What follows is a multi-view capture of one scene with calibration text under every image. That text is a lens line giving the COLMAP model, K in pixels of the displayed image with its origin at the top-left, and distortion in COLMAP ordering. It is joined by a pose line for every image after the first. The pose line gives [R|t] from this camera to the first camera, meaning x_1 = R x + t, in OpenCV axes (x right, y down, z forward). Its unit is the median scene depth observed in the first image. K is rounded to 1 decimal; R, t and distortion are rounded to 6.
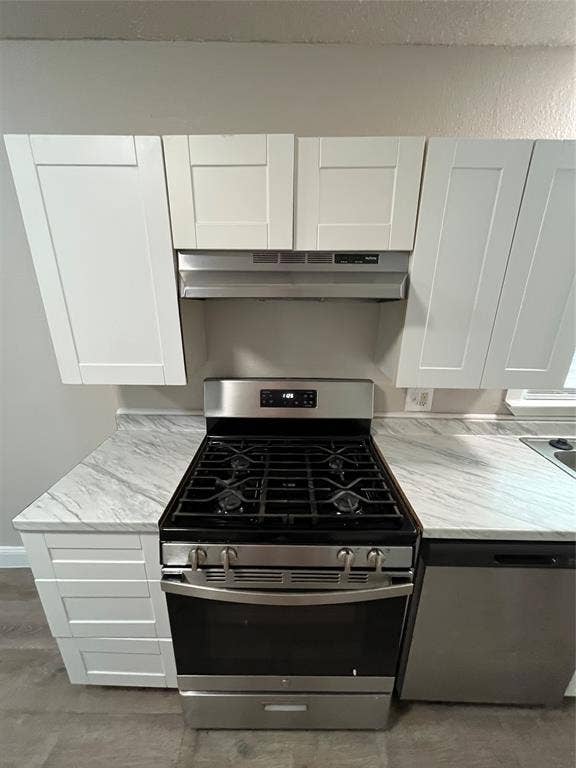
lens RADIAL K [[310.1, 0, 288.0], [0, 310.1, 384.0], [0, 0, 1]] dist [-0.000436, 0.000007]
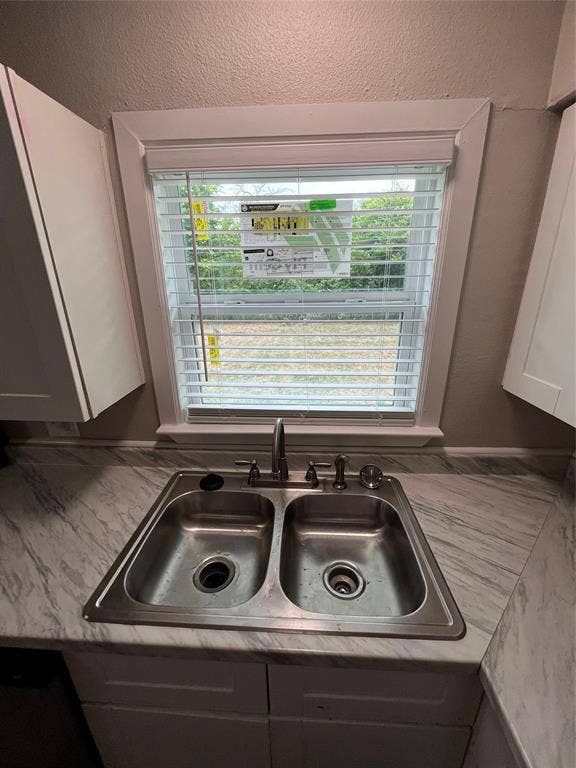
lens RADIAL K [[310.1, 0, 288.0], [0, 310.1, 384.0], [0, 0, 1]] dist [-0.000436, 0.000007]
pose [[0.998701, -0.003356, -0.050851, 1.061353], [0.003199, 0.999990, -0.003162, -0.047364], [0.050861, 0.002995, 0.998701, 0.214118]]
